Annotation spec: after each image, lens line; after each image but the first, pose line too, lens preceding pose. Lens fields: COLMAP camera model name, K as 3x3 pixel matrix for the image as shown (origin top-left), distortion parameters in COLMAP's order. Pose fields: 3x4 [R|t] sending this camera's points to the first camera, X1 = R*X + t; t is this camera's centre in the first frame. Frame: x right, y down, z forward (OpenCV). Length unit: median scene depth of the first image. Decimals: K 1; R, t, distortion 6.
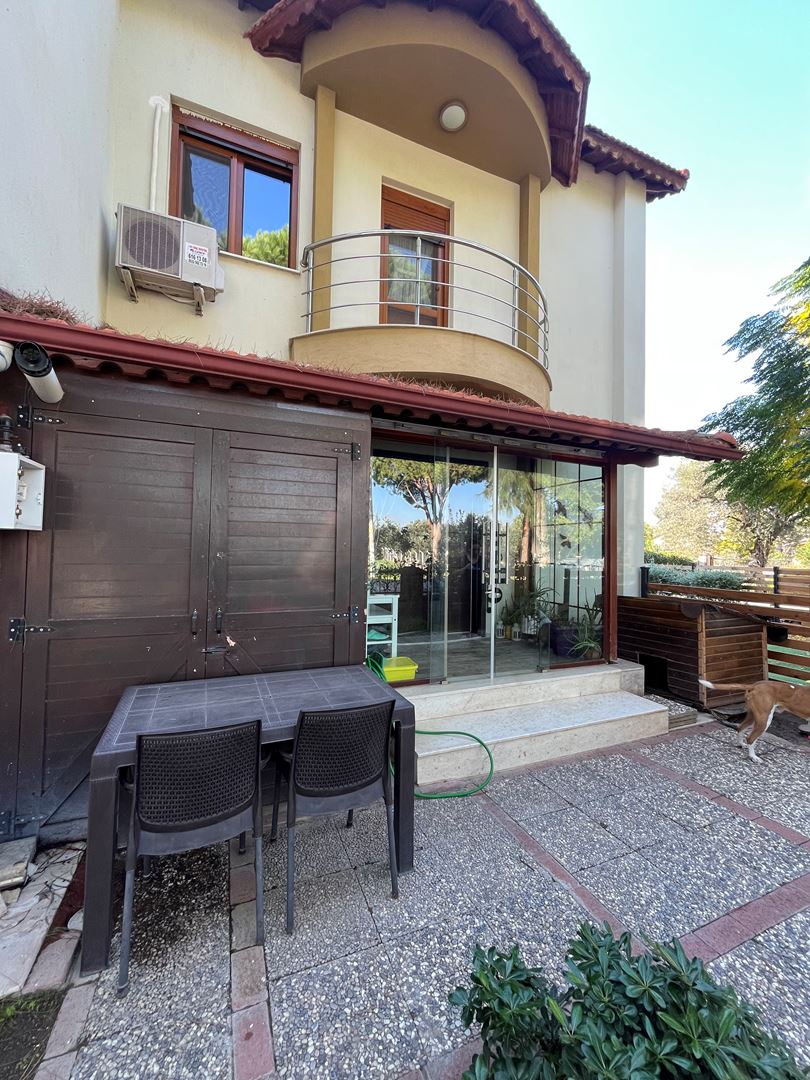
lens RADIAL K [[436.6, 0, 404.7], [0, 436.6, 538.8], [0, 0, 1]] dist [0.002944, -0.000855]
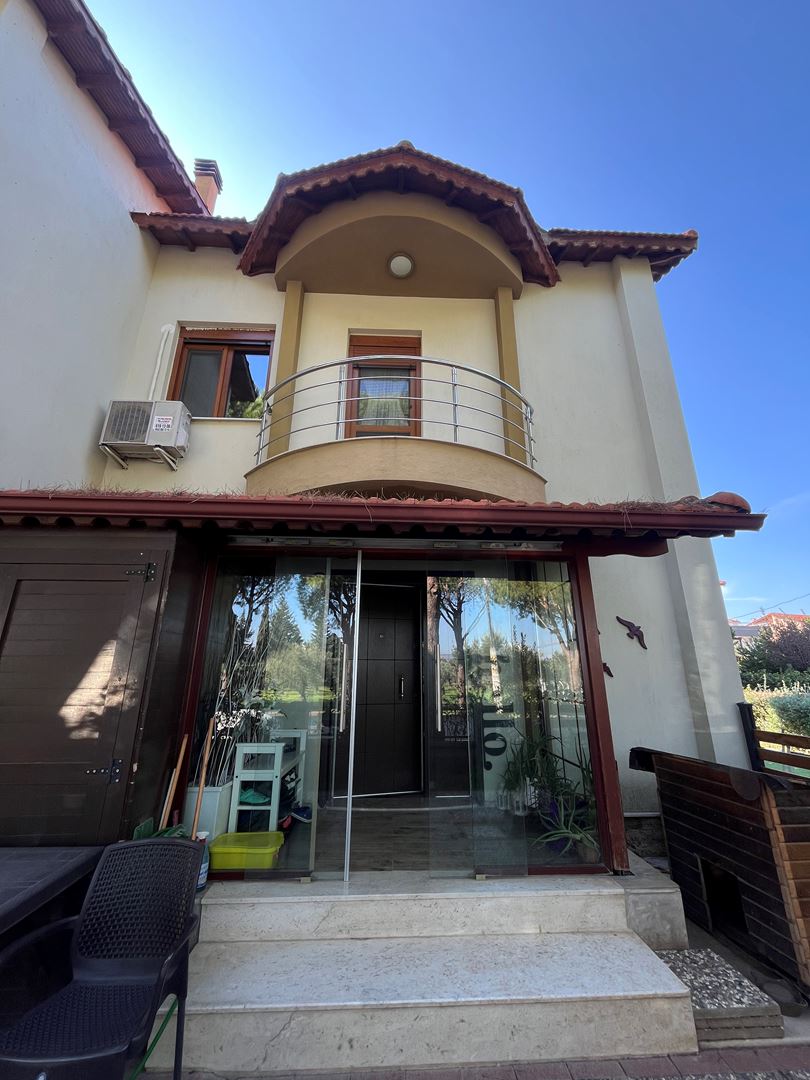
lens RADIAL K [[436.6, 0, 406.5], [0, 436.6, 539.2], [0, 0, 1]] dist [0.002944, -0.000855]
pose [[0.937267, -0.121929, -0.326595, 0.456334], [0.024195, 0.957334, -0.287971, 0.006867], [0.347772, 0.262003, 0.900227, 0.228623]]
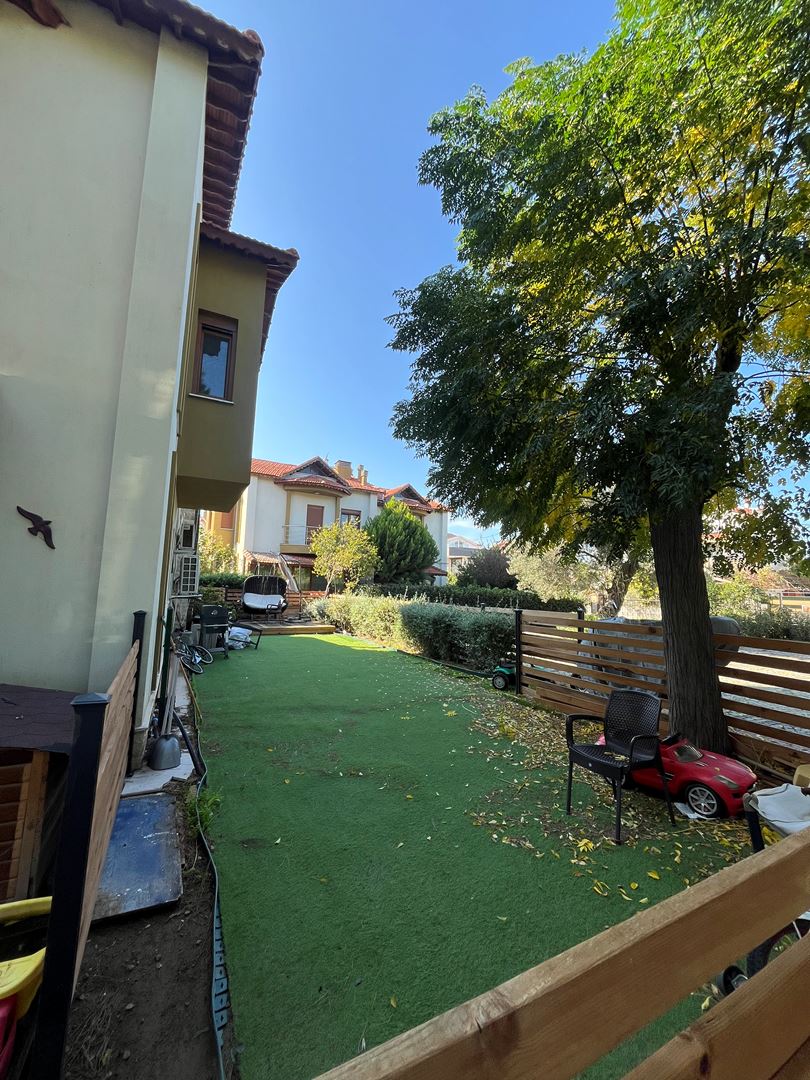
lens RADIAL K [[436.6, 0, 405.4], [0, 436.6, 537.4], [0, 0, 1]] dist [0.002944, -0.000855]
pose [[0.995962, 0.025100, 0.086197, 1.238412], [-0.017396, 0.995881, -0.088991, 0.013502], [-0.088076, 0.087132, 0.992296, 0.525862]]
